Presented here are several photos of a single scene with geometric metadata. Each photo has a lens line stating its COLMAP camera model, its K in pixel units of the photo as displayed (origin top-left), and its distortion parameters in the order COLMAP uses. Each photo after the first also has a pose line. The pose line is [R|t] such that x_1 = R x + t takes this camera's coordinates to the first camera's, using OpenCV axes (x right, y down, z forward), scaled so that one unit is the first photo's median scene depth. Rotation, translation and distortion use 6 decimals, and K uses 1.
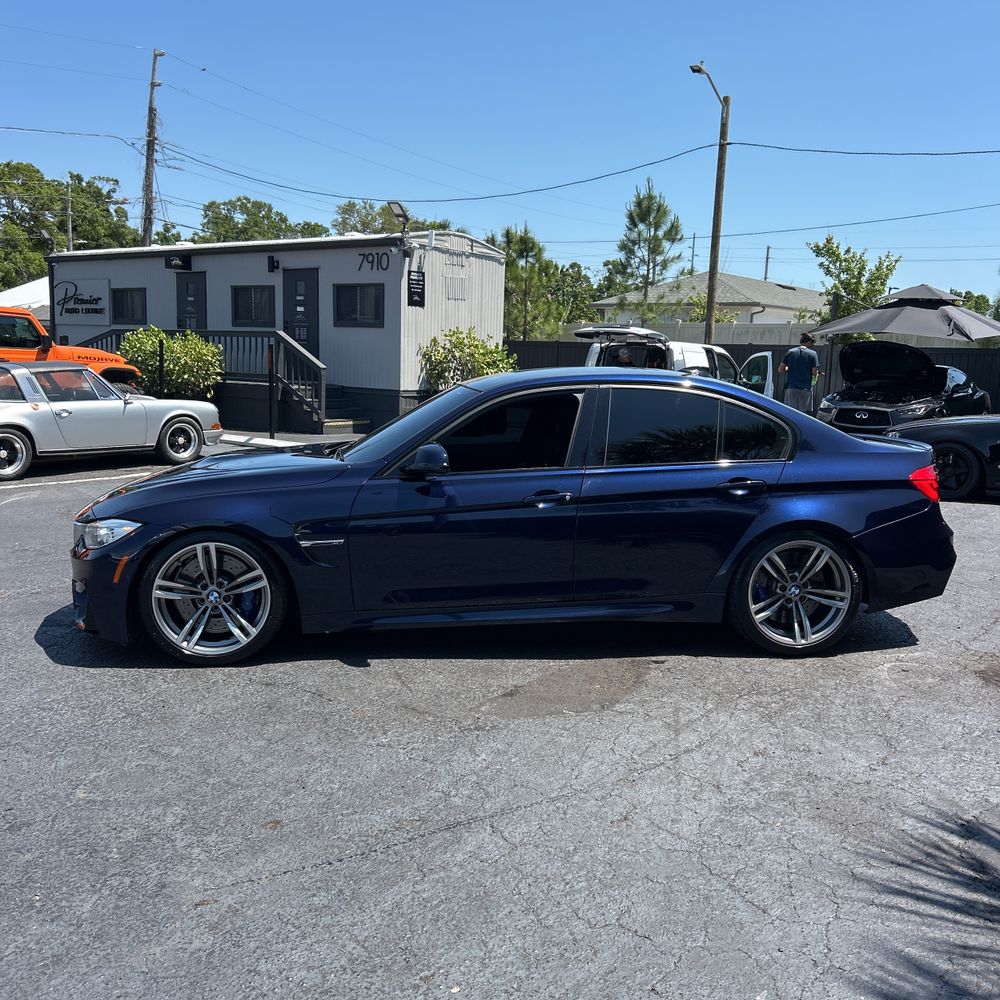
lens RADIAL K [[1020.4, 0, 500.0], [0, 1020.4, 500.0], [0, 0, 1]] dist [0.073664, -0.171547]
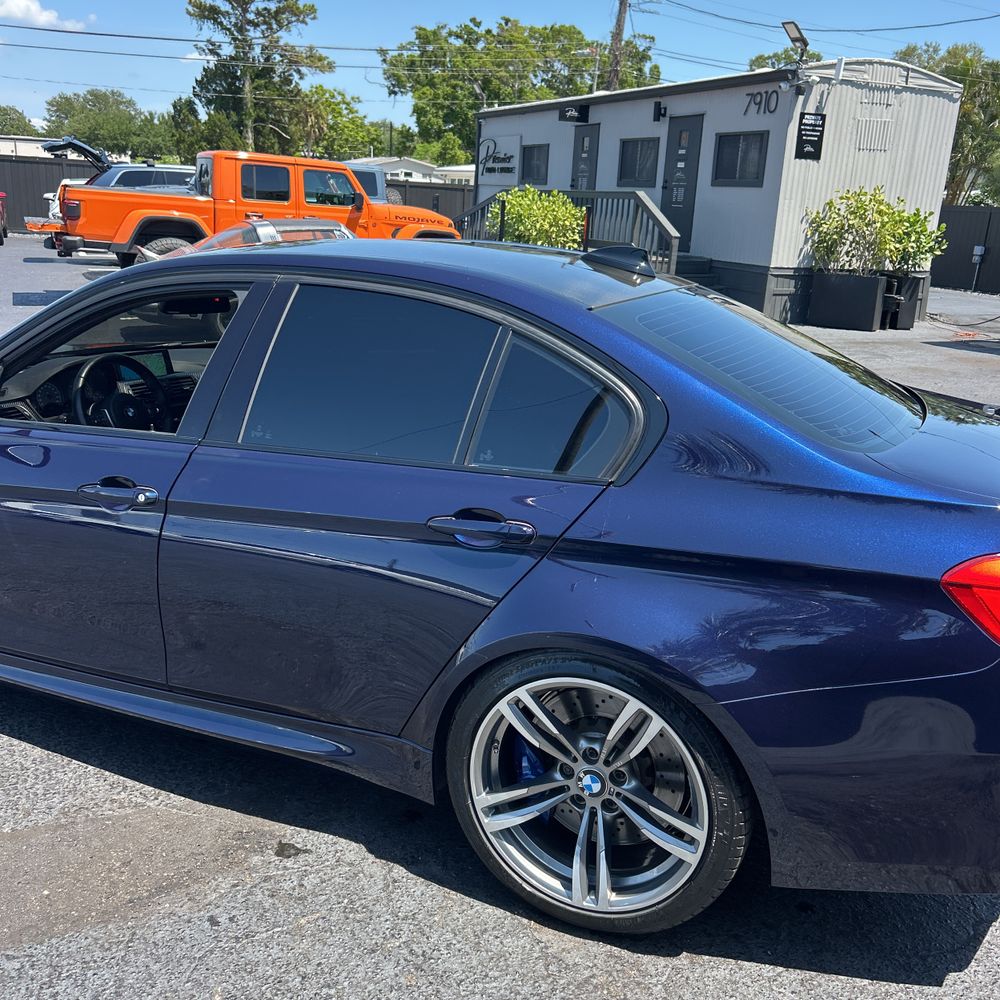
lens RADIAL K [[1009.7, 0, 500.0], [0, 1009.7, 500.0], [0, 0, 1]] dist [0.004619, 0.023253]
pose [[0.862904, 0.155337, -0.480902, 0.130636], [-0.092952, 0.984139, 0.151100, -0.026566], [0.496745, -0.085684, 0.863656, 0.185604]]
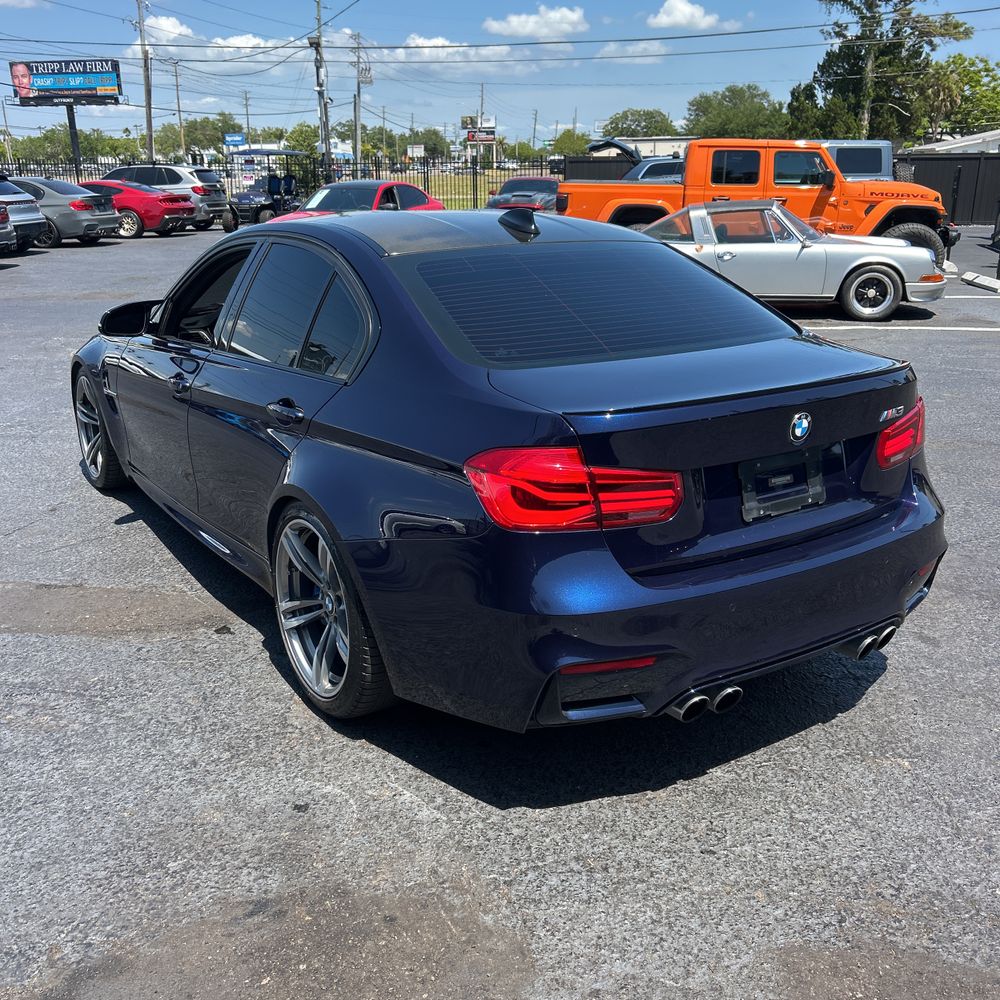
lens RADIAL K [[1025.0, 0, 497.3], [0, 1025.0, 486.1], [0, 0, 1]] dist [0.051507, -0.045529]
pose [[0.438127, 0.229497, -0.869123, 0.244450], [-0.106785, 0.973302, 0.203176, -0.031230], [0.892548, 0.003793, 0.450937, 0.244216]]
